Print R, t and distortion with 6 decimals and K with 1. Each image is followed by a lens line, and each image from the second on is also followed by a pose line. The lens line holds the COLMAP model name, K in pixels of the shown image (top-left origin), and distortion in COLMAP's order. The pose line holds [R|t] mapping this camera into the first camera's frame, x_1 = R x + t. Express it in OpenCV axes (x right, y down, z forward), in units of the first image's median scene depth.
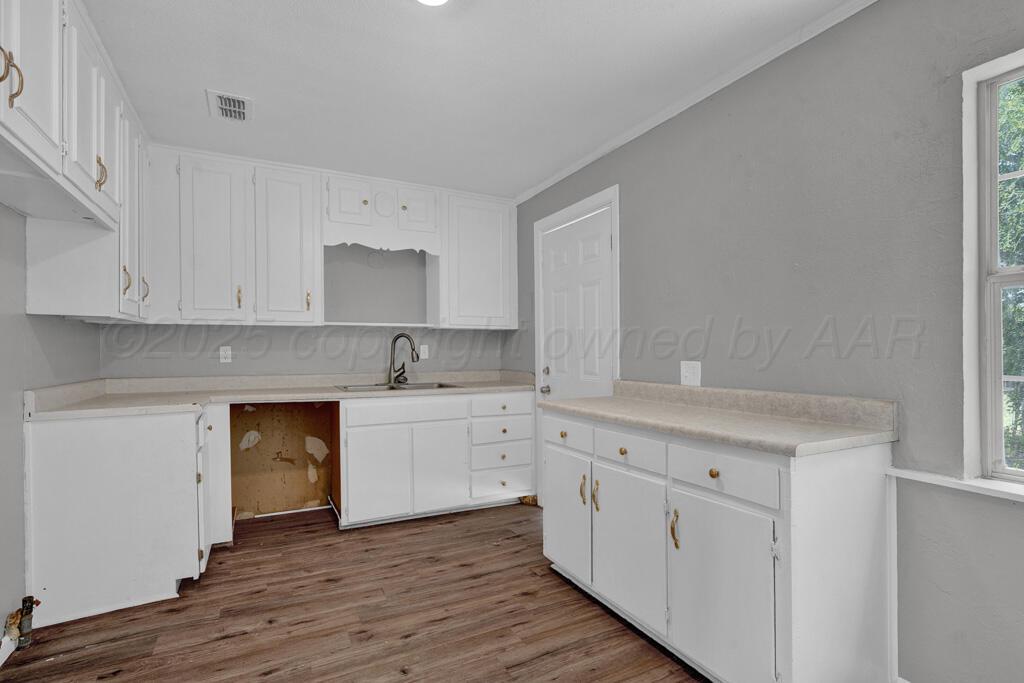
lens RADIAL K [[491.7, 0, 515.6], [0, 491.7, 352.5], [0, 0, 1]] dist [0.003558, 0.000186]
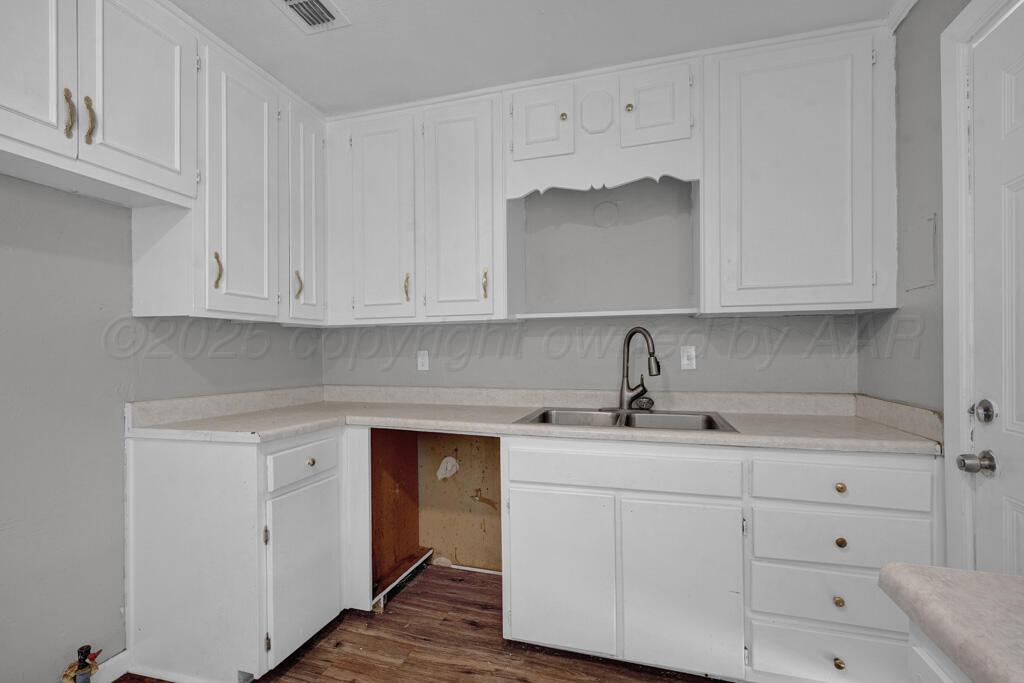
lens RADIAL K [[455.6, 0, 516.7], [0, 455.6, 356.8], [0, 0, 1]] dist [-0.005832, 0.000494]
pose [[0.715332, 0.002519, -0.698781, 0.052447], [0.001184, 0.999988, 0.004816, -0.005716], [0.698784, -0.004272, 0.715320, 0.535090]]
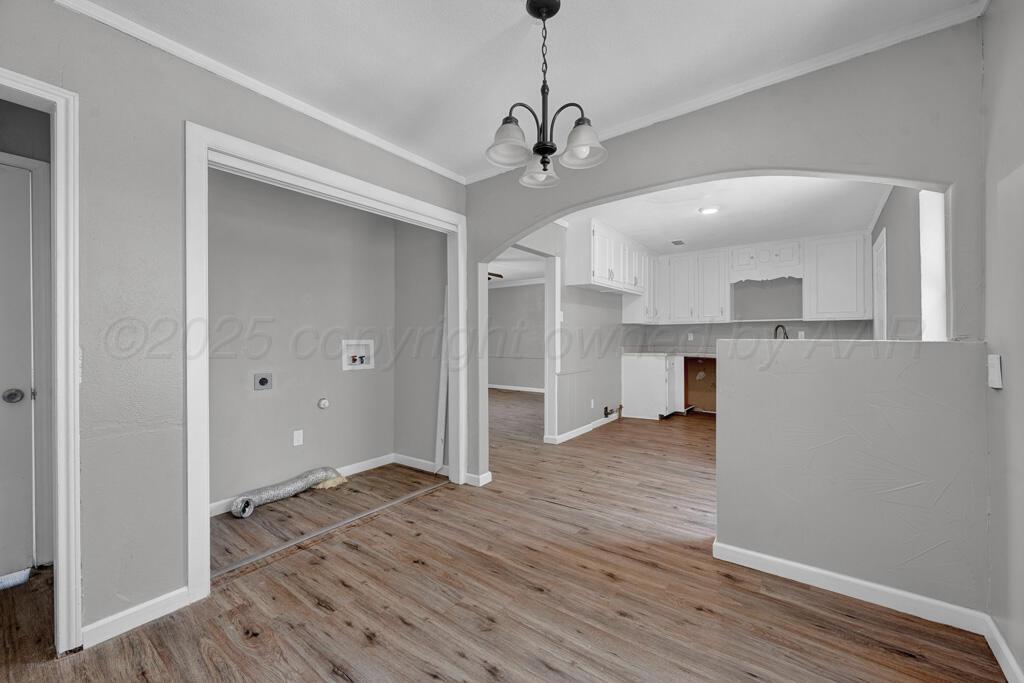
lens RADIAL K [[405.9, 0, 513.5], [0, 405.9, 338.2], [0, 0, 1]] dist [-0.000443, 0.000054]
pose [[0.428069, -0.001162, -0.903746, 0.714217], [-0.004336, 0.999985, -0.003339, 0.019147], [0.903736, 0.005348, 0.428057, -0.512179]]
